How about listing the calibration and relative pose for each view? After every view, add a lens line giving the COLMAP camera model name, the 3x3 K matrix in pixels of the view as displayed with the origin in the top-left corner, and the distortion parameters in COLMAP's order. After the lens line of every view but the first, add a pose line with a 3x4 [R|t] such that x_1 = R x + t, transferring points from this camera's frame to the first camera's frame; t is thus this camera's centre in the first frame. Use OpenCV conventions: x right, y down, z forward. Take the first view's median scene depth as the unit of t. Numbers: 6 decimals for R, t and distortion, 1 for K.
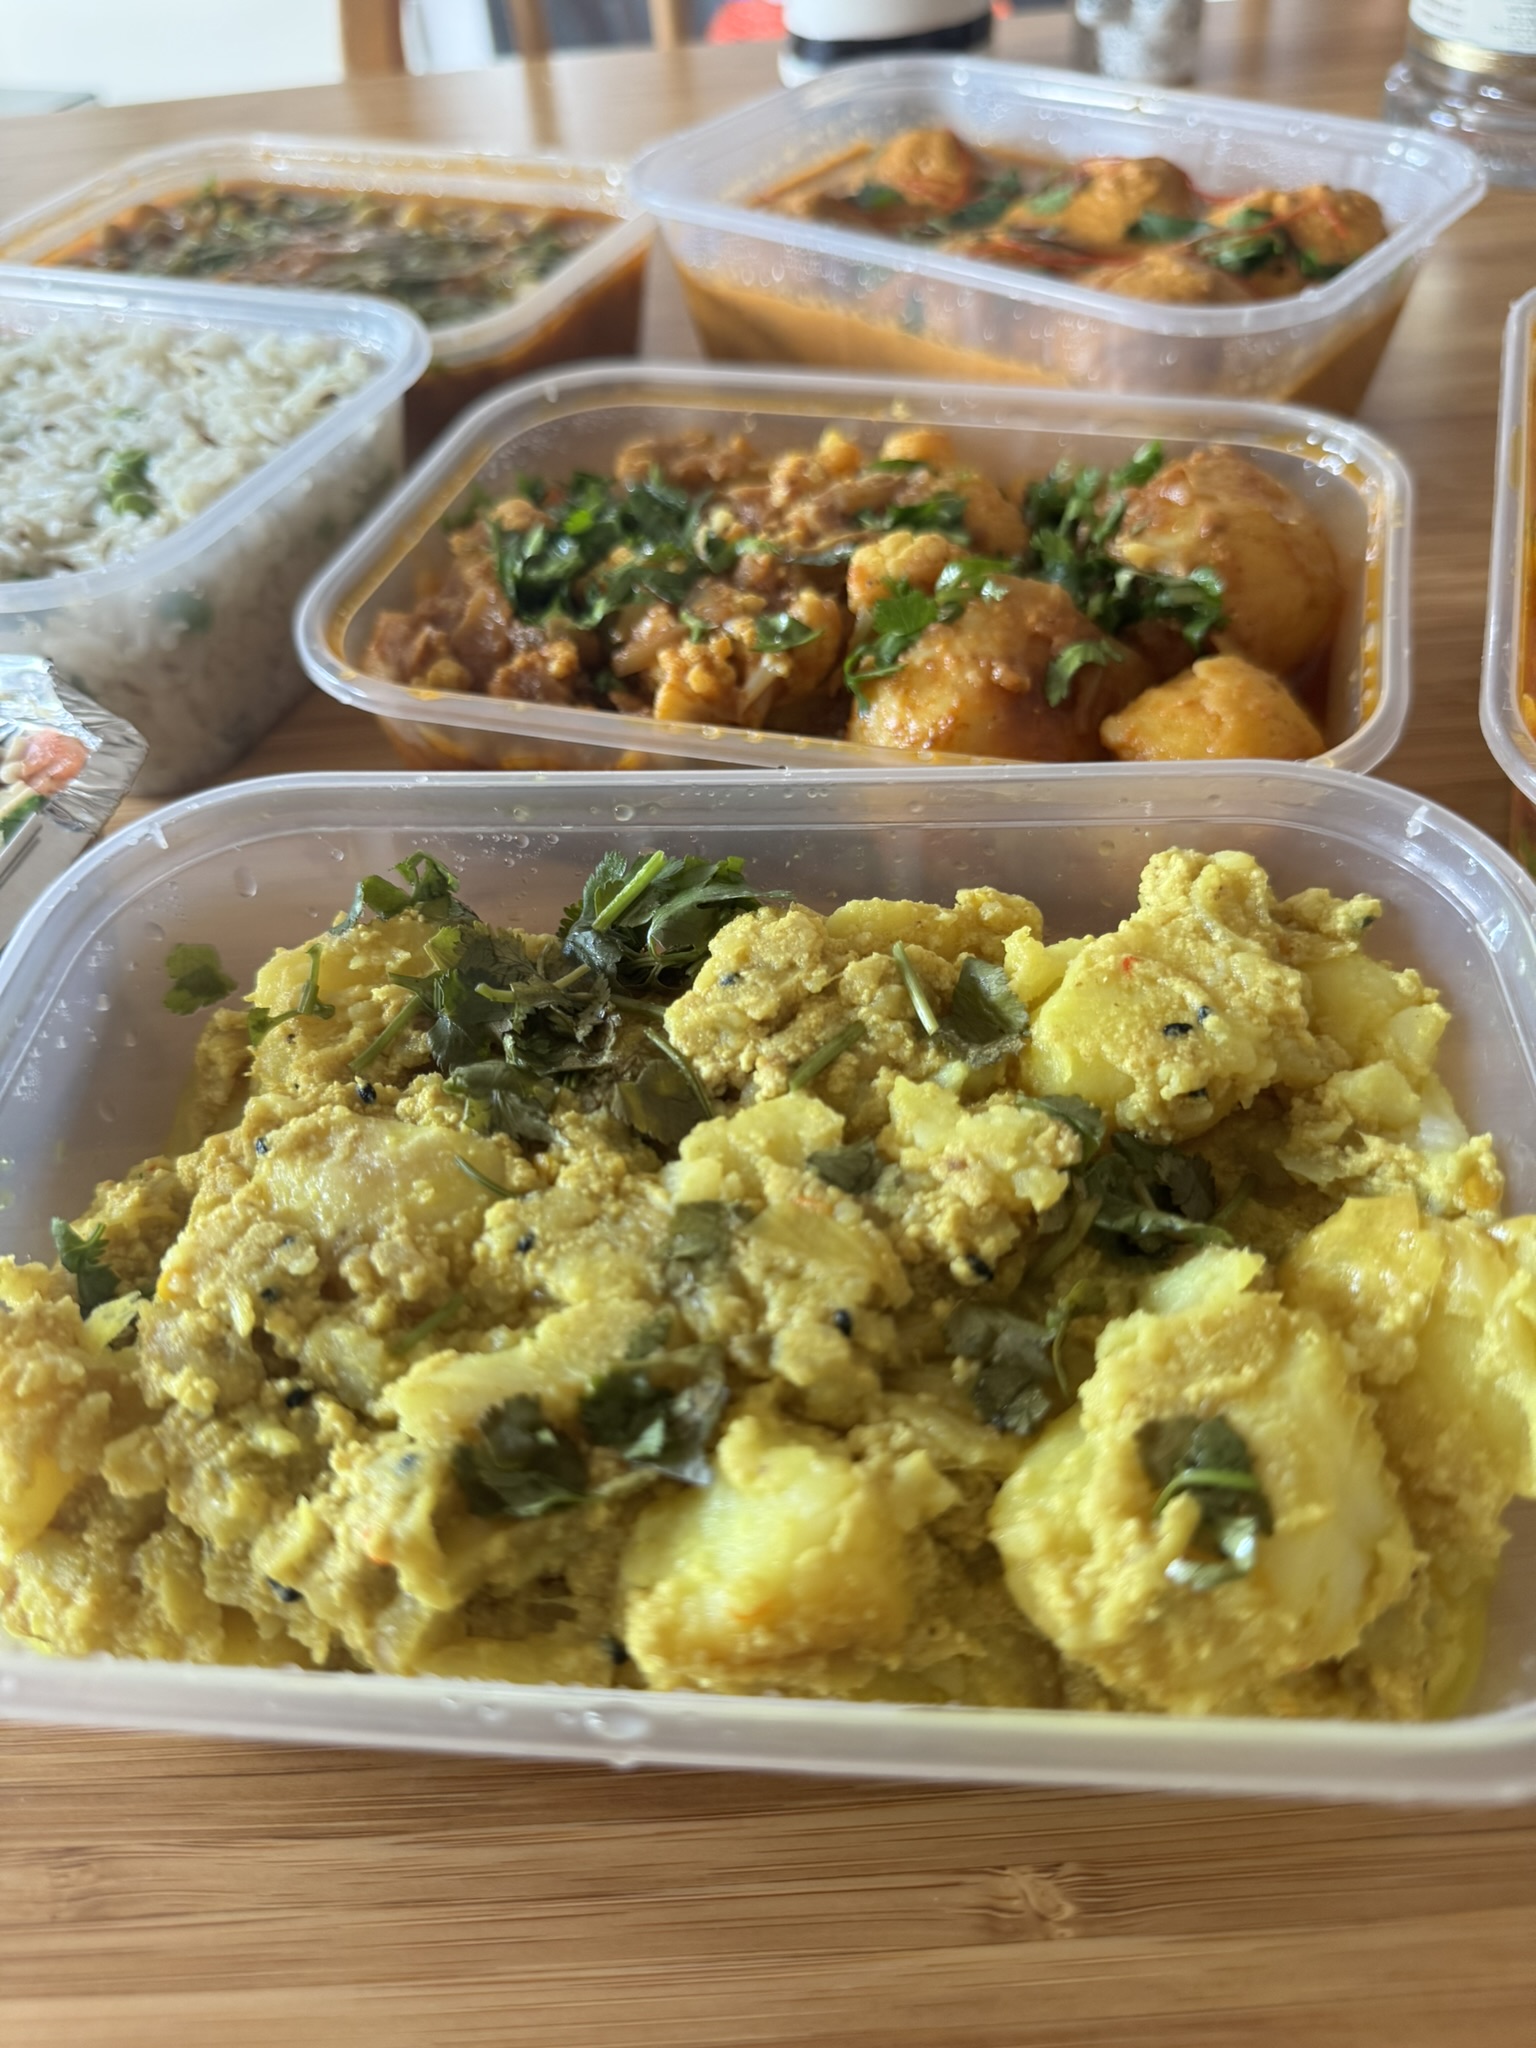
lens RADIAL K [[1447.8, 0, 776.2], [0, 1447.8, 1019.1], [0, 0, 1]] dist [0.113480, -0.250164]
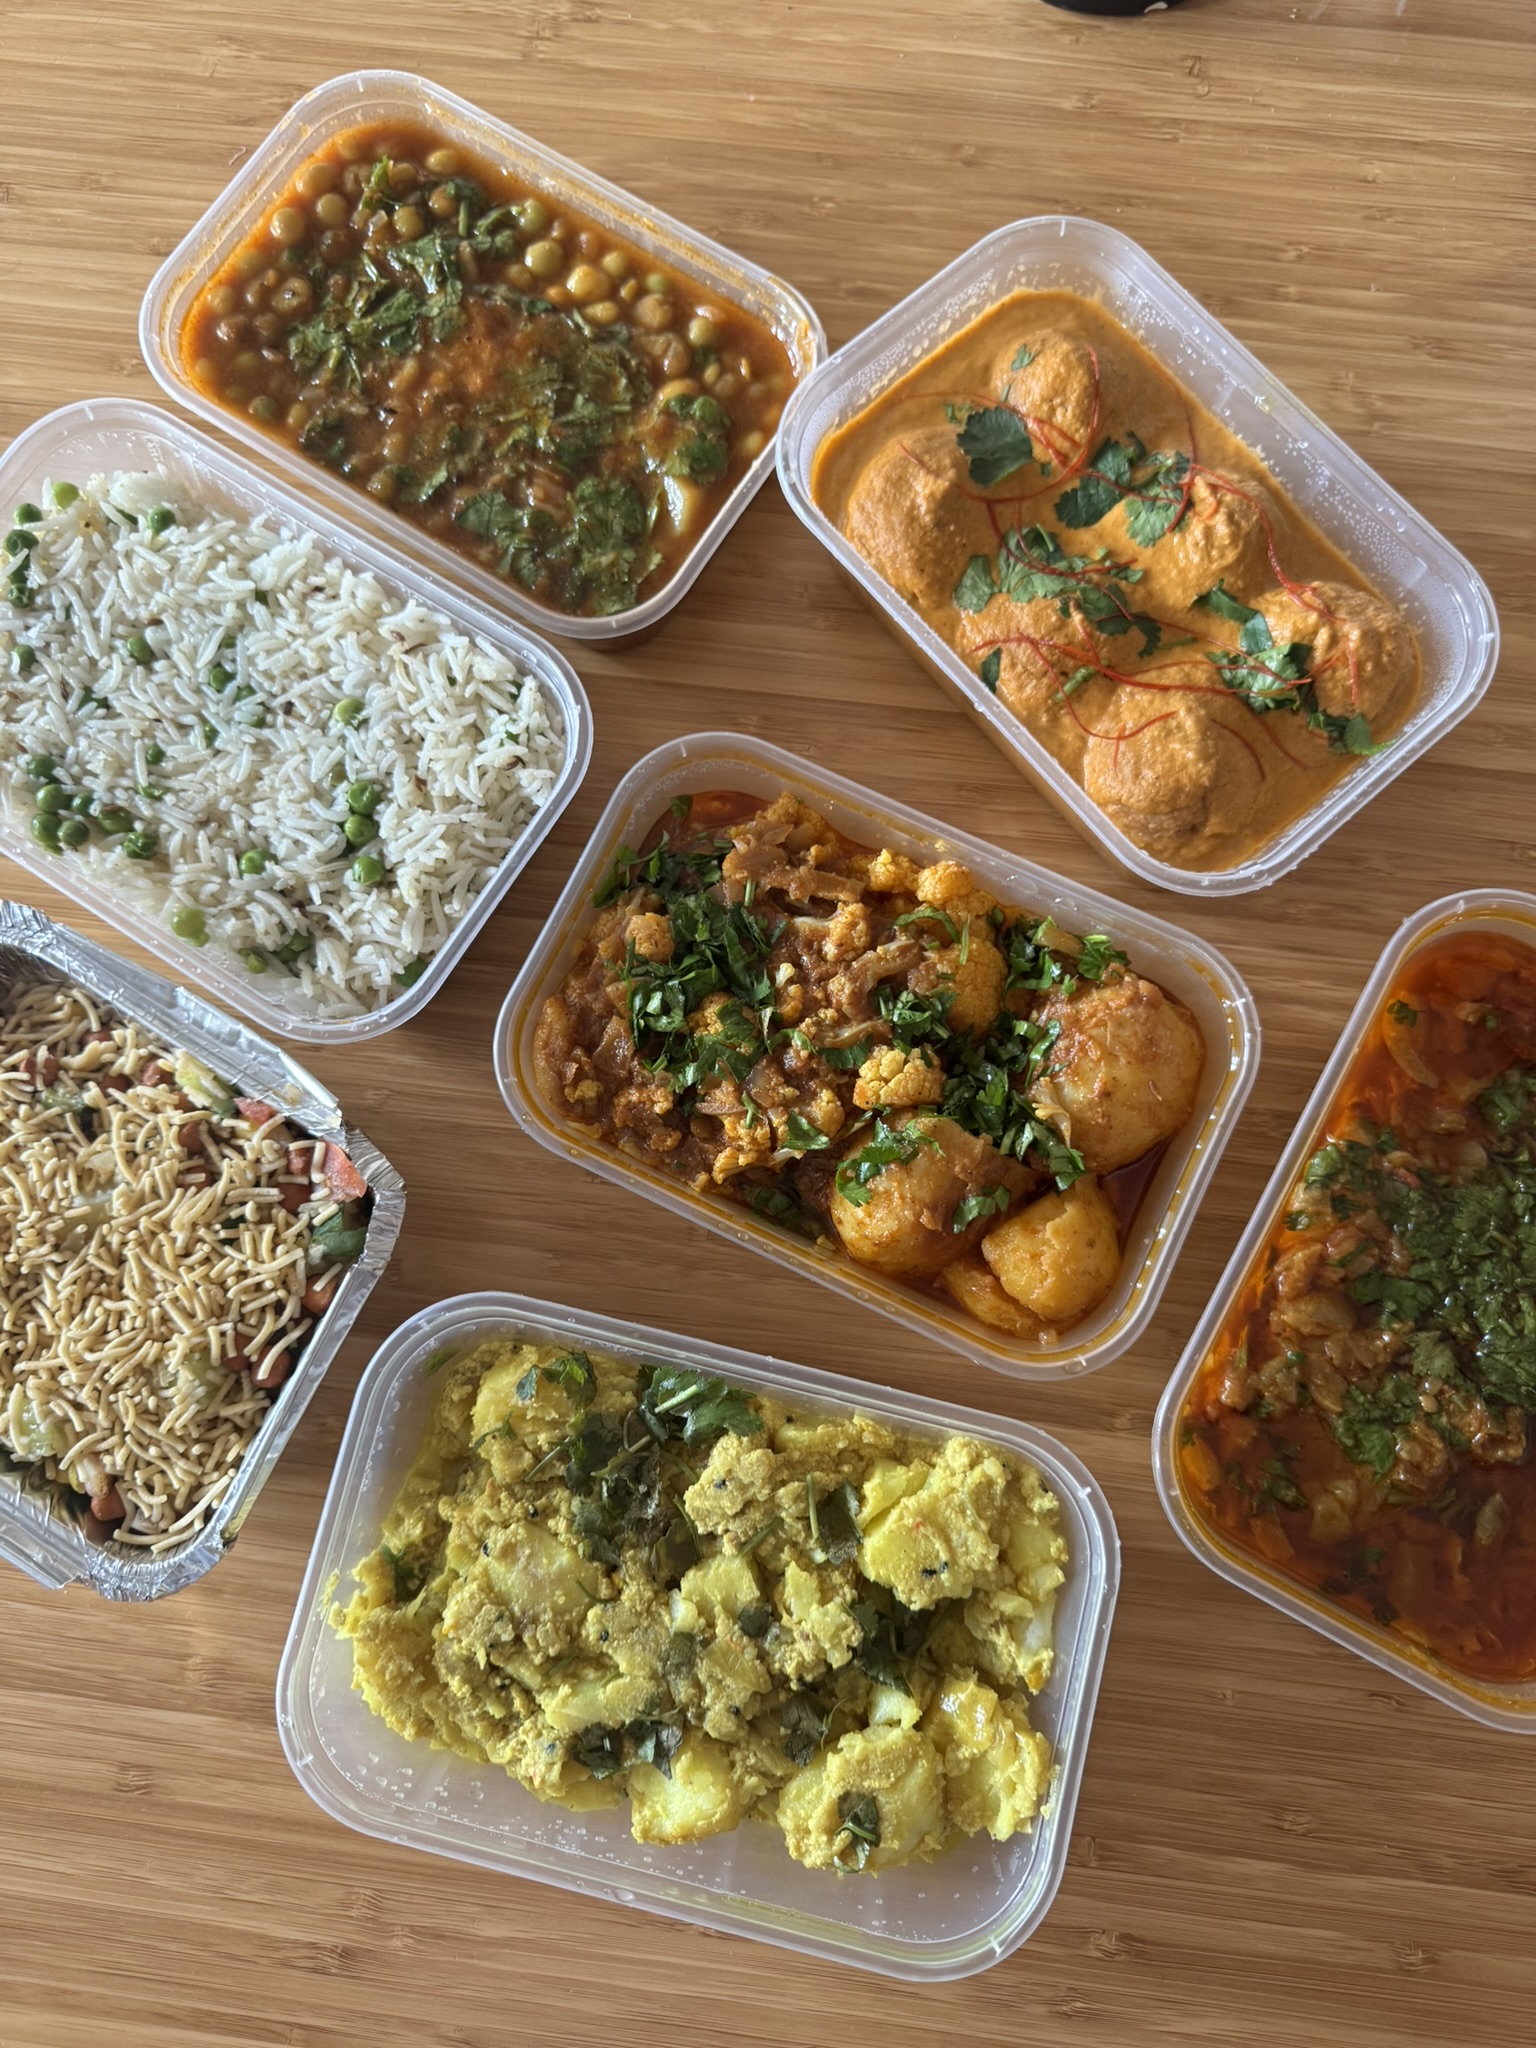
lens RADIAL K [[1455.0, 0, 774.1], [0, 1455.0, 1025.6], [0, 0, 1]] dist [0.094577, -0.212859]
pose [[0.985174, 0.170386, 0.020023, -0.121661], [-0.155200, 0.835408, 0.527263, -1.845490], [0.073111, -0.522553, 0.849466, -0.396944]]
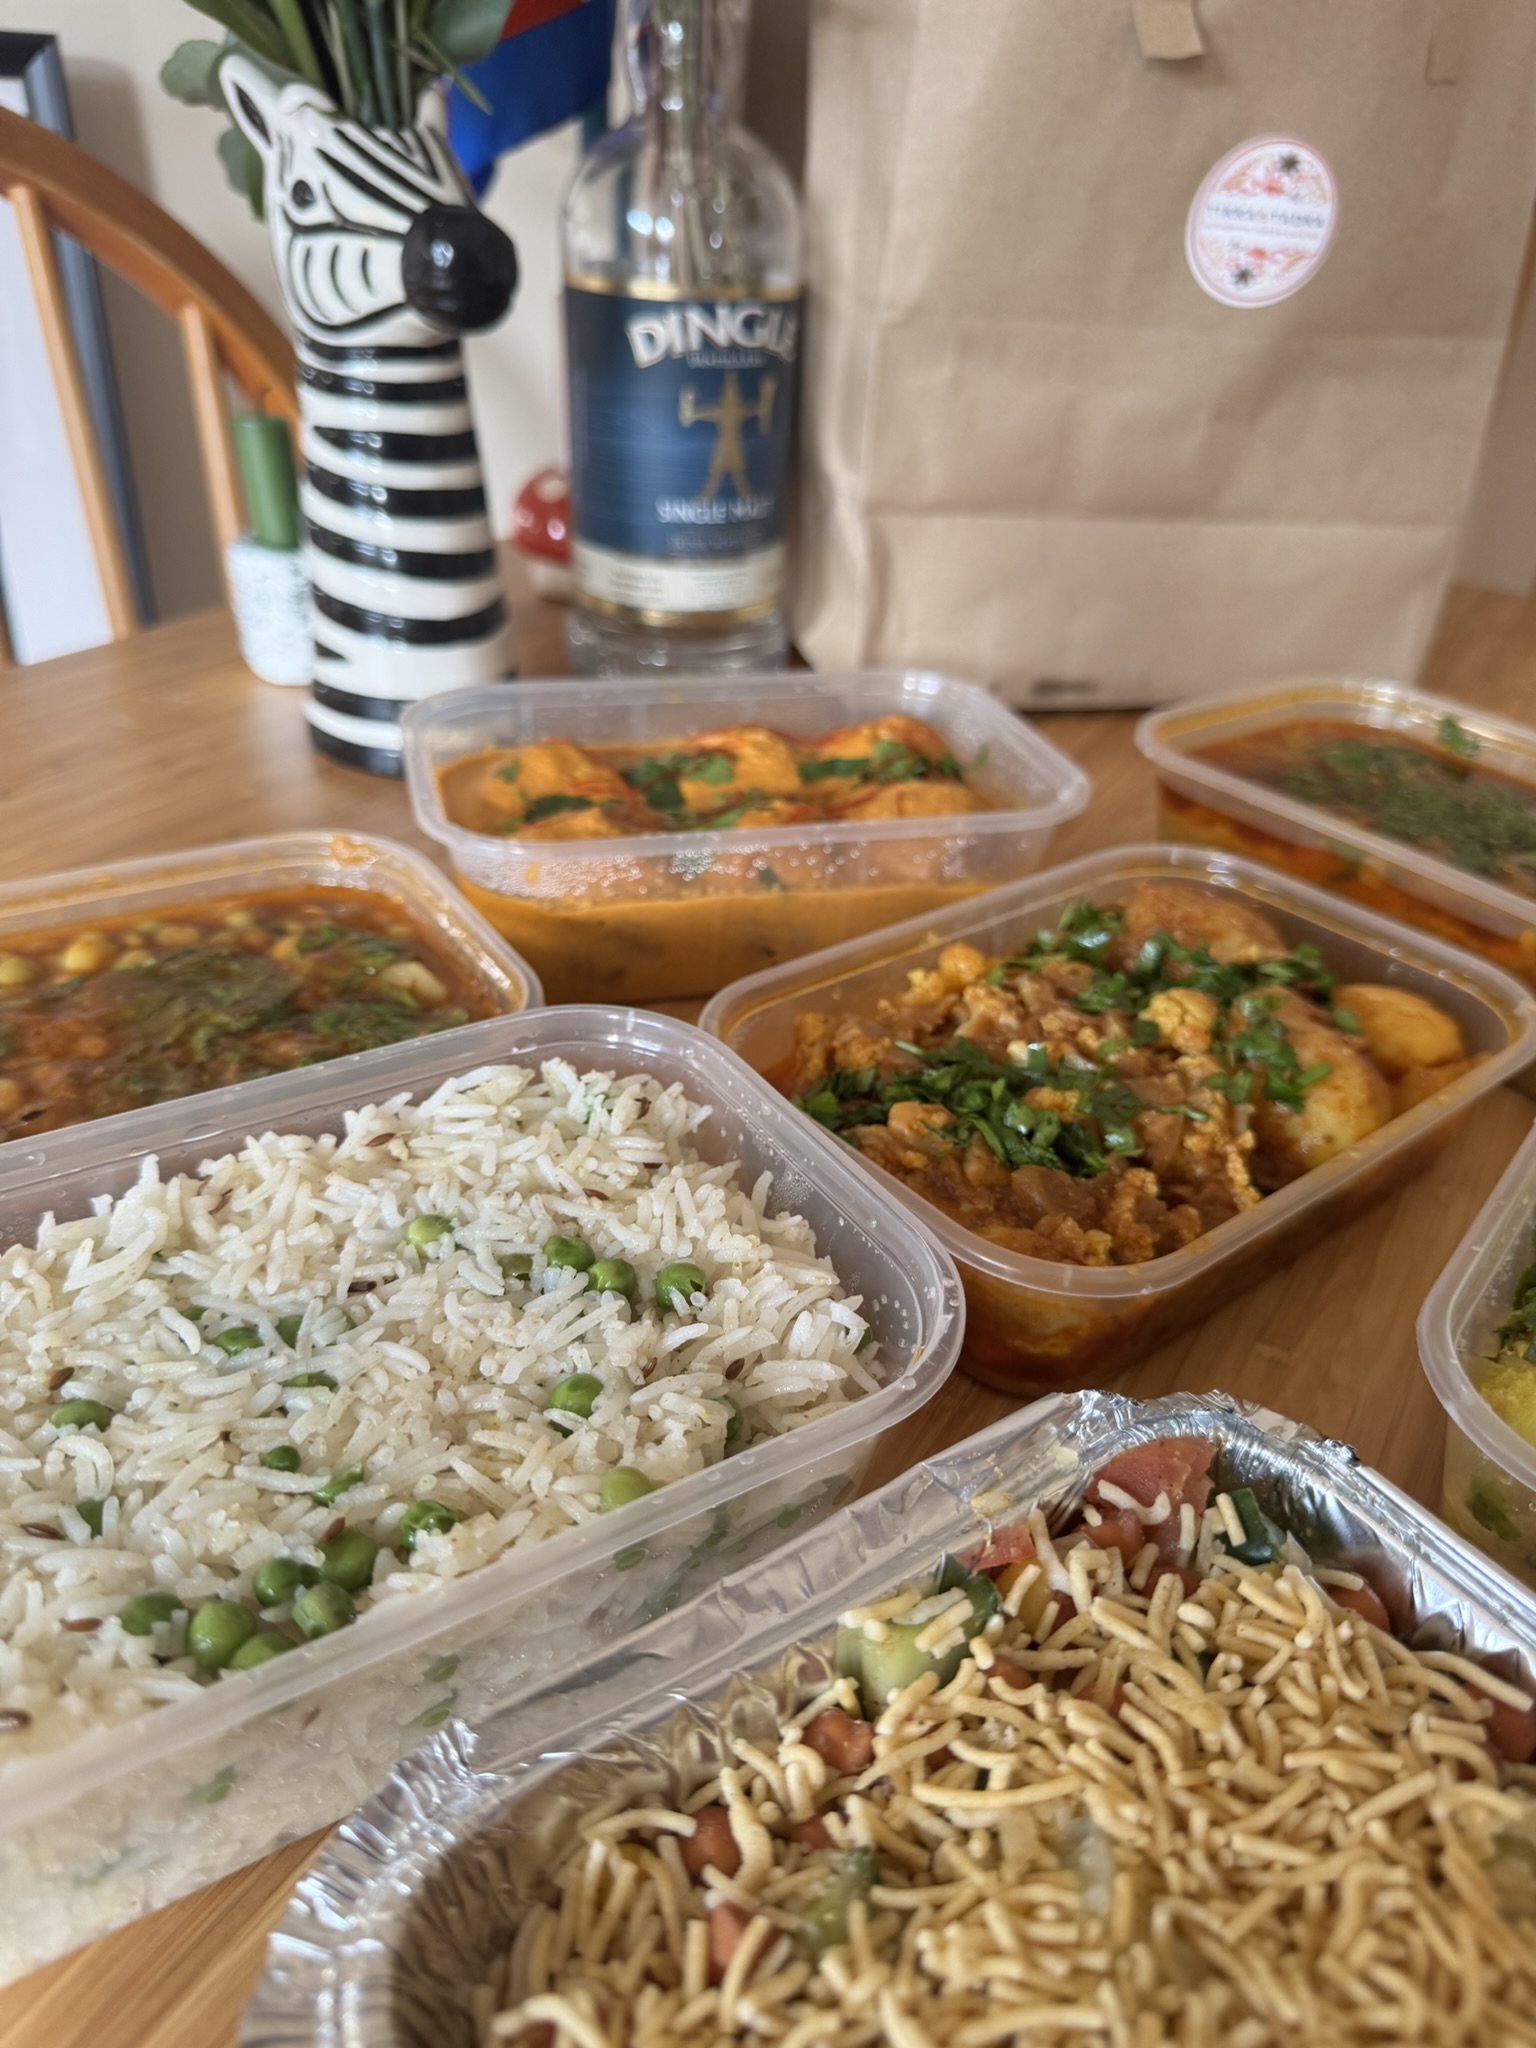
lens RADIAL K [[1493.8, 0, 773.6], [0, 1493.8, 1049.3], [0, 0, 1]] dist [0.050530, -0.095312]
pose [[0.552984, -0.351416, 0.755457, -1.862951], [0.546197, 0.837595, -0.010184, -0.780638], [-0.629188, 0.418260, 0.655119, 0.606904]]
